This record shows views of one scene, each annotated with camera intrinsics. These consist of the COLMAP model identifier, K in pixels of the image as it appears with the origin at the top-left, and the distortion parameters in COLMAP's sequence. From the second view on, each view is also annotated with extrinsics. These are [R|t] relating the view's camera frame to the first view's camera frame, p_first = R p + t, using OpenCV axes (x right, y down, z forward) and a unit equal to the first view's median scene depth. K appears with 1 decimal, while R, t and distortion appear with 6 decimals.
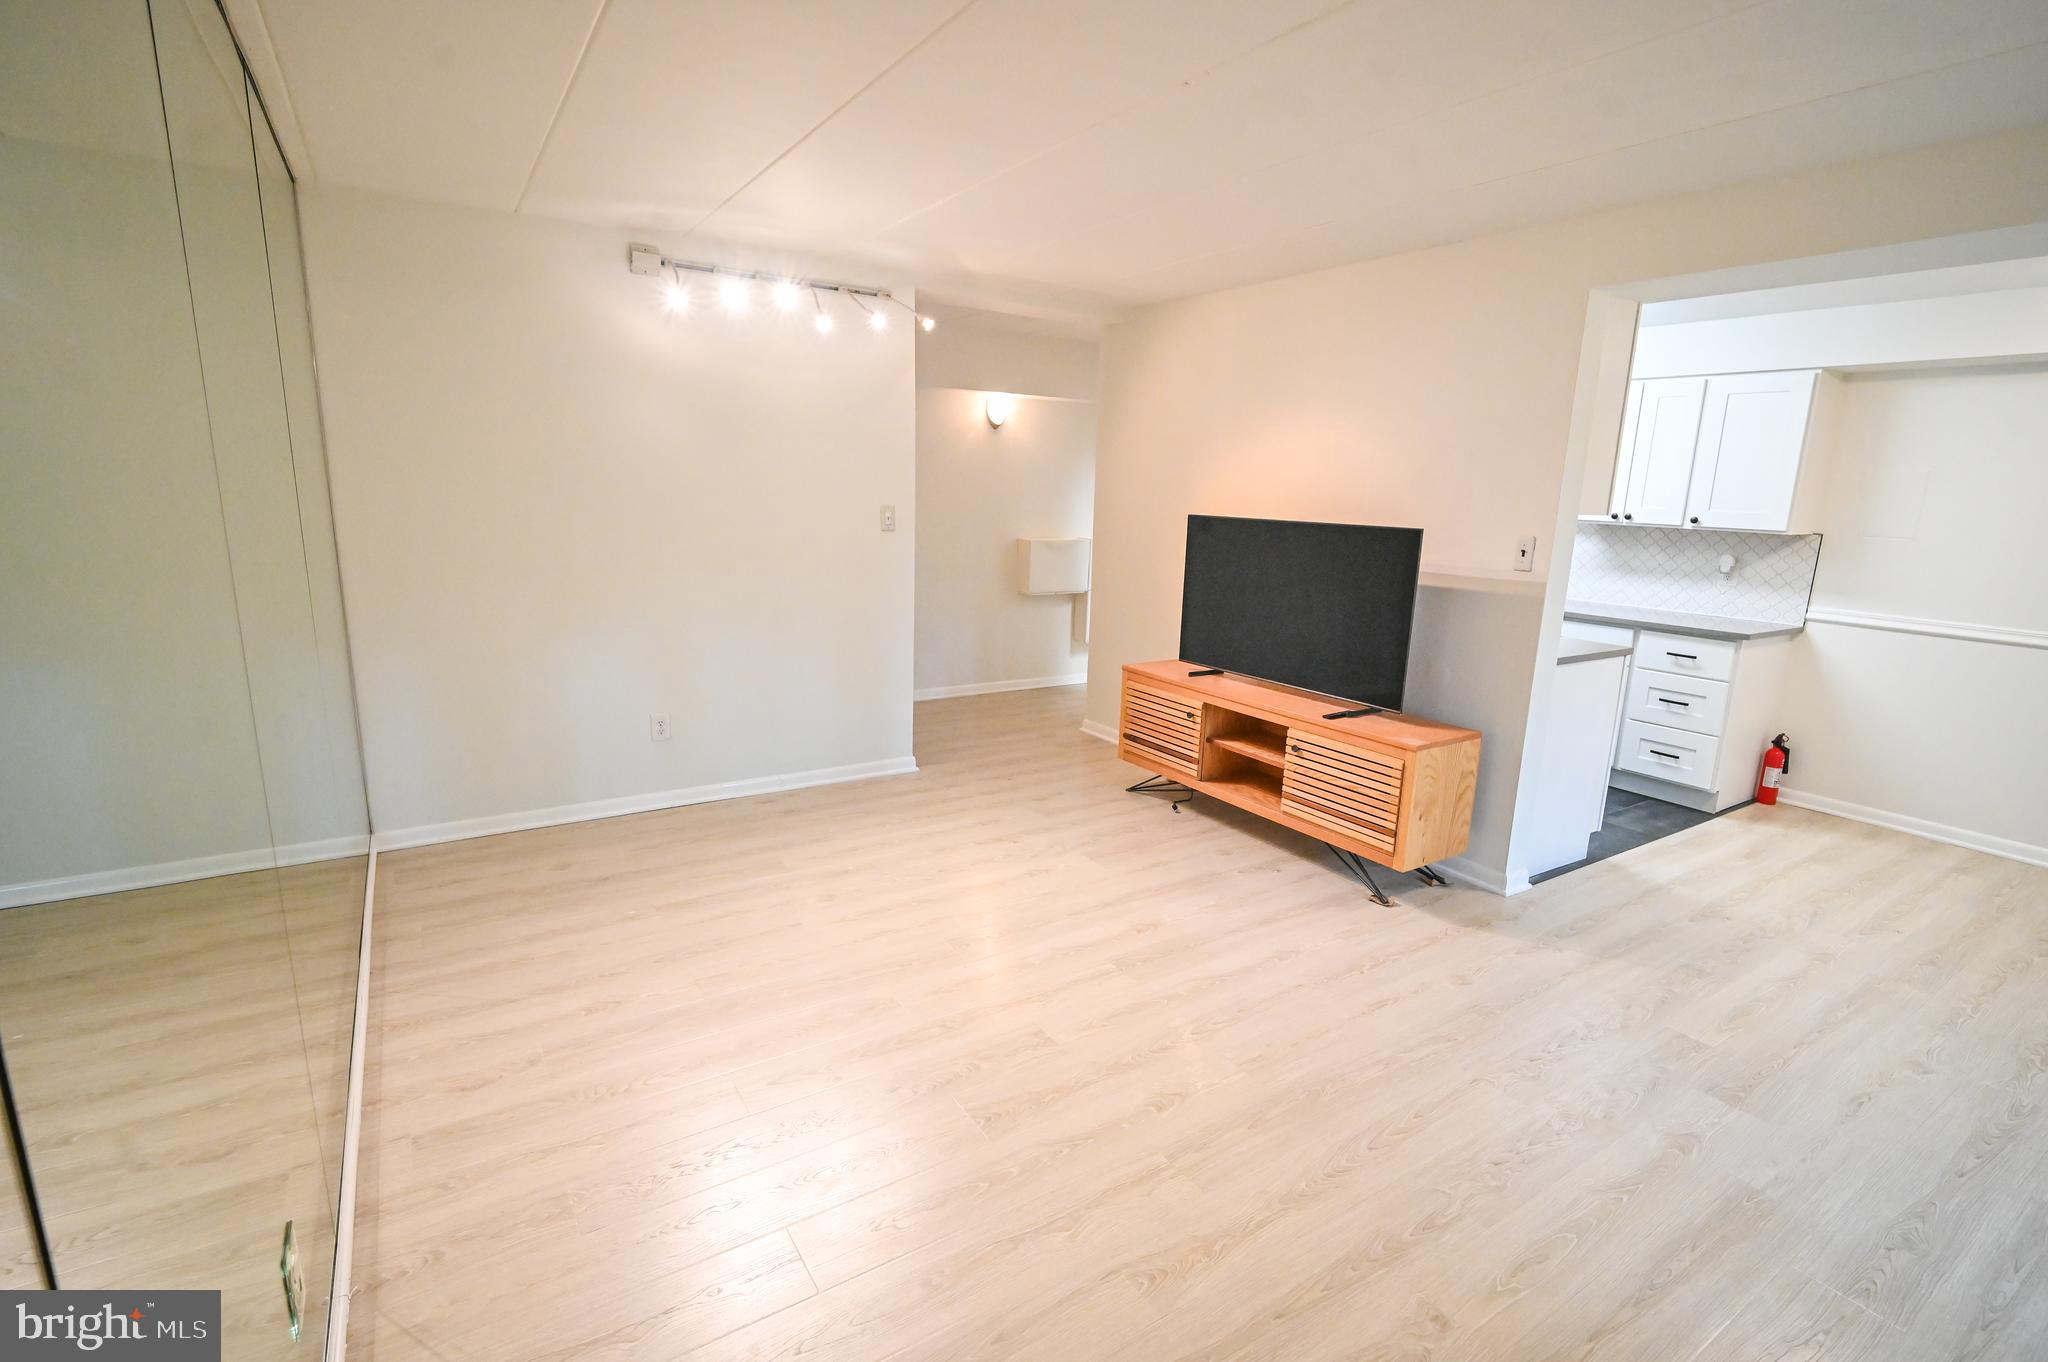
lens RADIAL K [[947.4, 0, 1022.0], [0, 947.4, 688.6], [0, 0, 1]] dist [-0.015257, -0.000752]
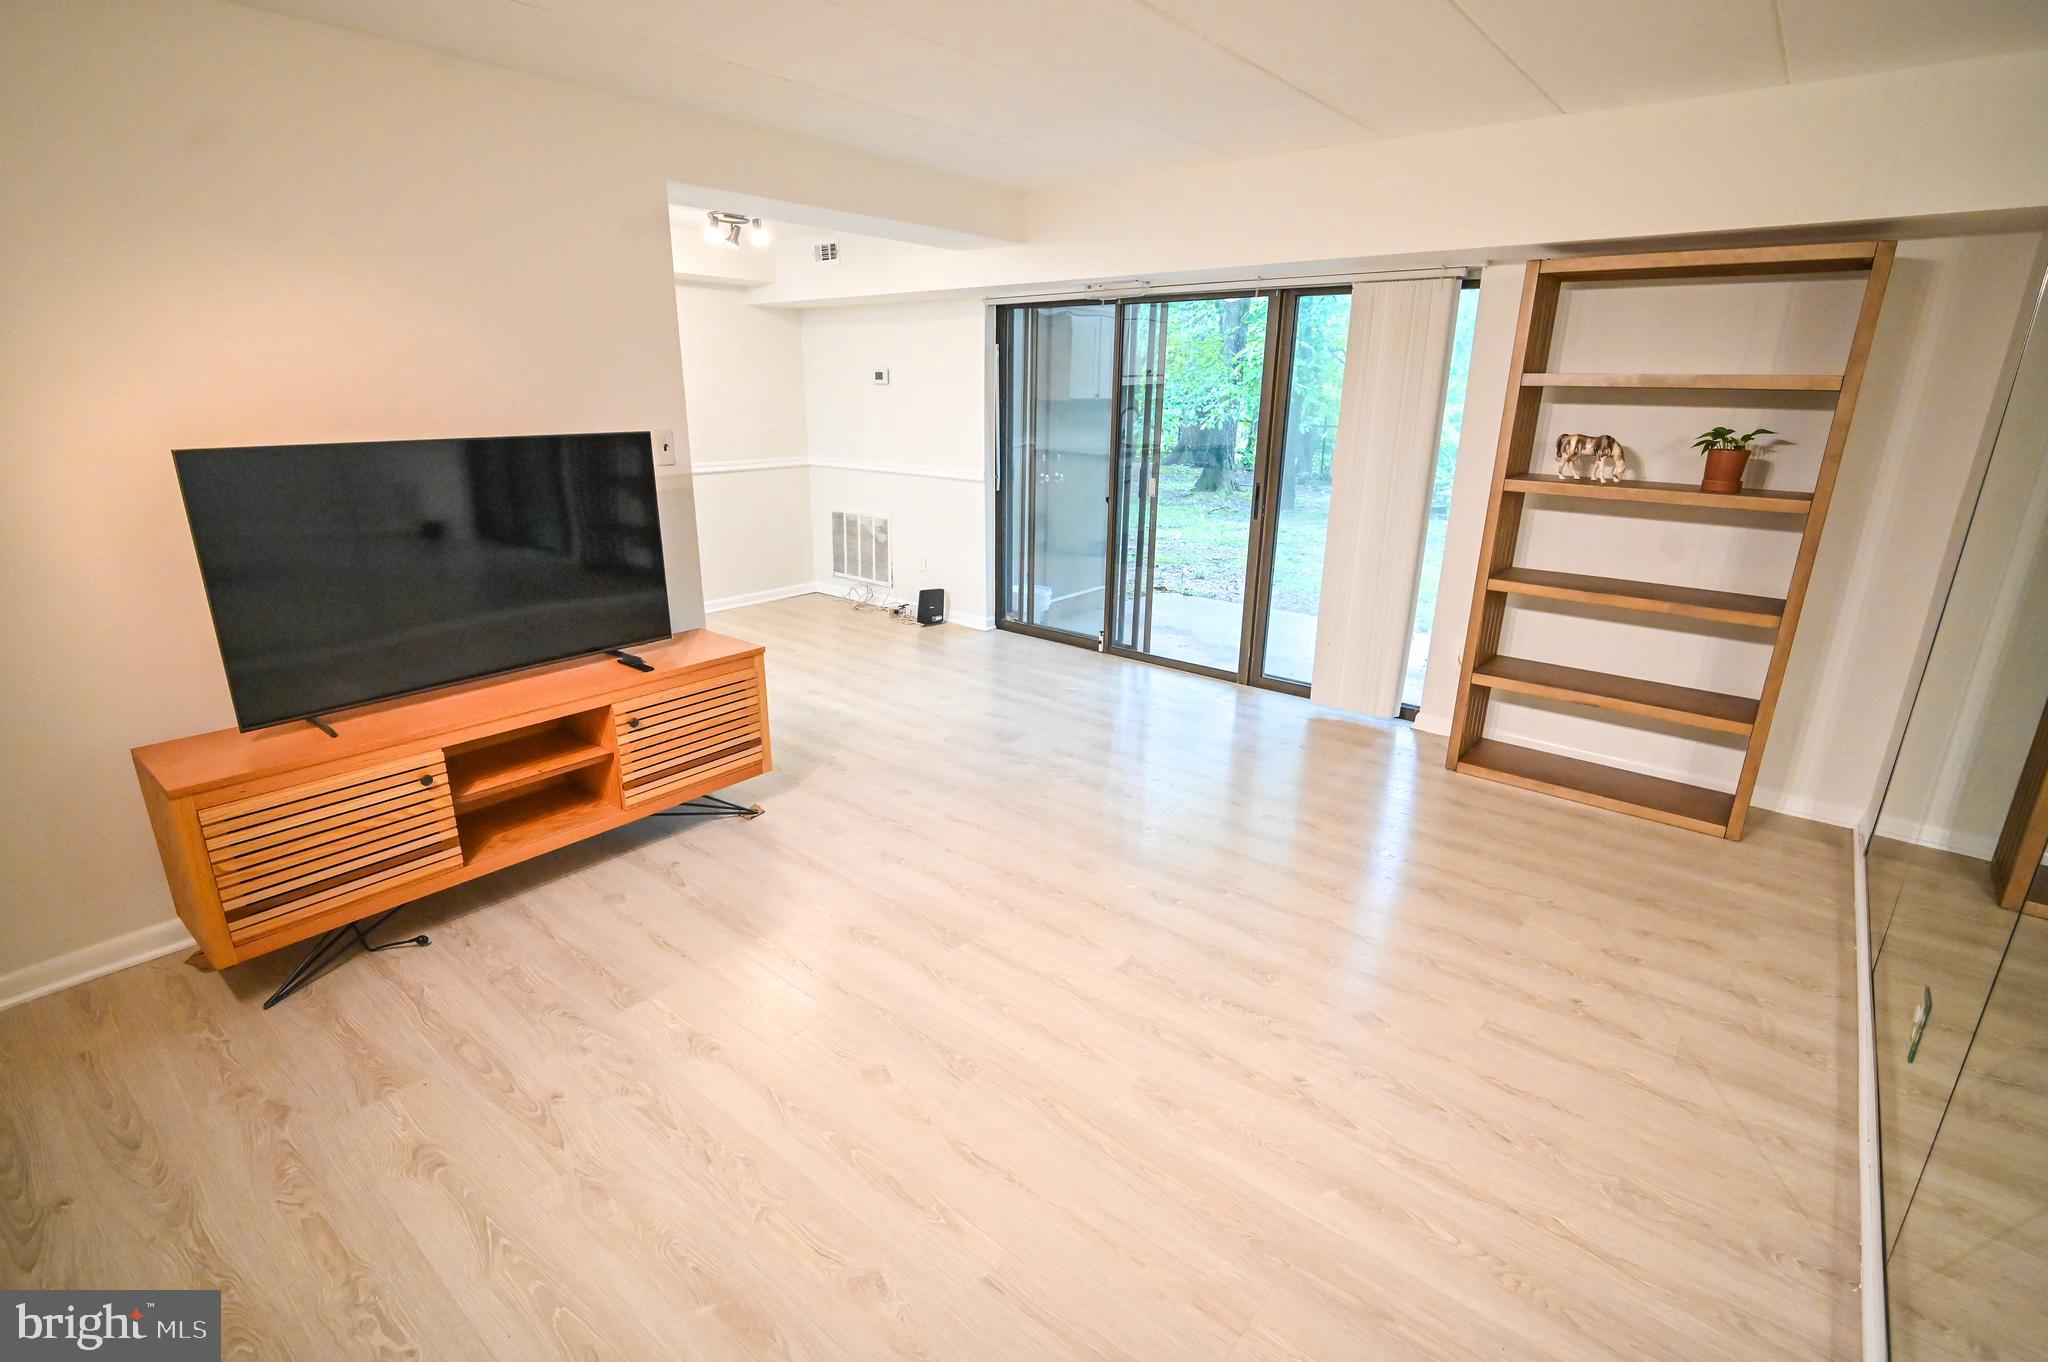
lens RADIAL K [[947.4, 0, 1022.0], [0, 947.4, 688.6], [0, 0, 1]] dist [-0.015257, -0.000752]
pose [[-0.307157, -0.323718, 0.894909, -0.434003], [0.182314, 0.902933, 0.389196, -0.179293], [-0.934032, 0.282699, -0.218324, 0.720401]]
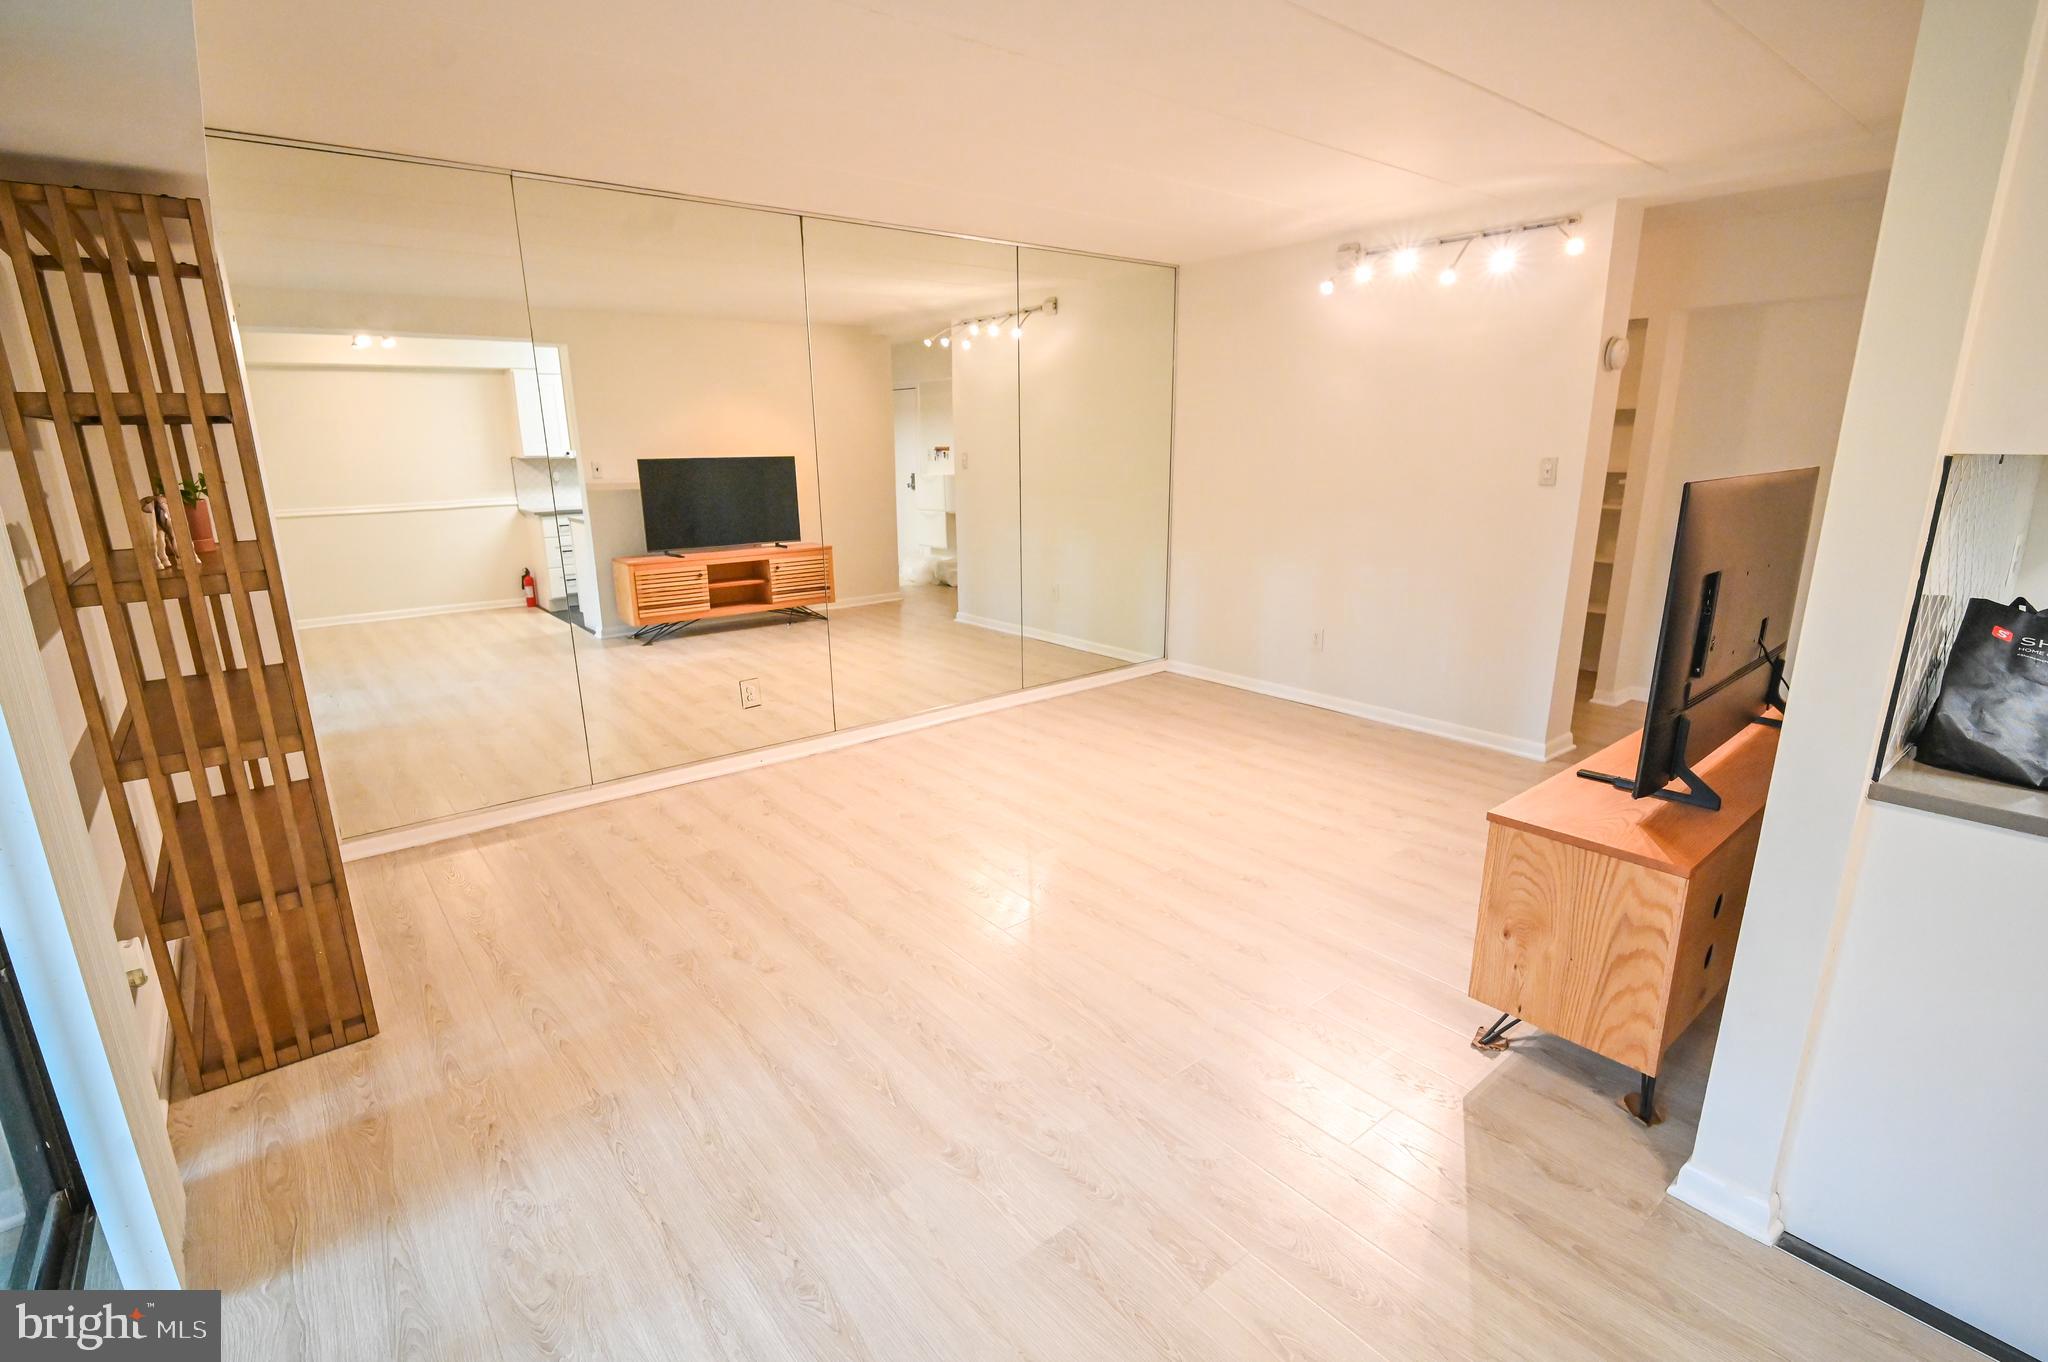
lens RADIAL K [[947.0, 0, 1017.9], [0, 947.0, 673.7], [0, 0, 1]] dist [0.001299, -0.000211]
pose [[0.111201, 0.212076, -0.970906, 0.741854], [-0.194822, 0.962660, 0.187961, -0.068327], [0.974515, 0.168253, 0.148366, 0.420414]]
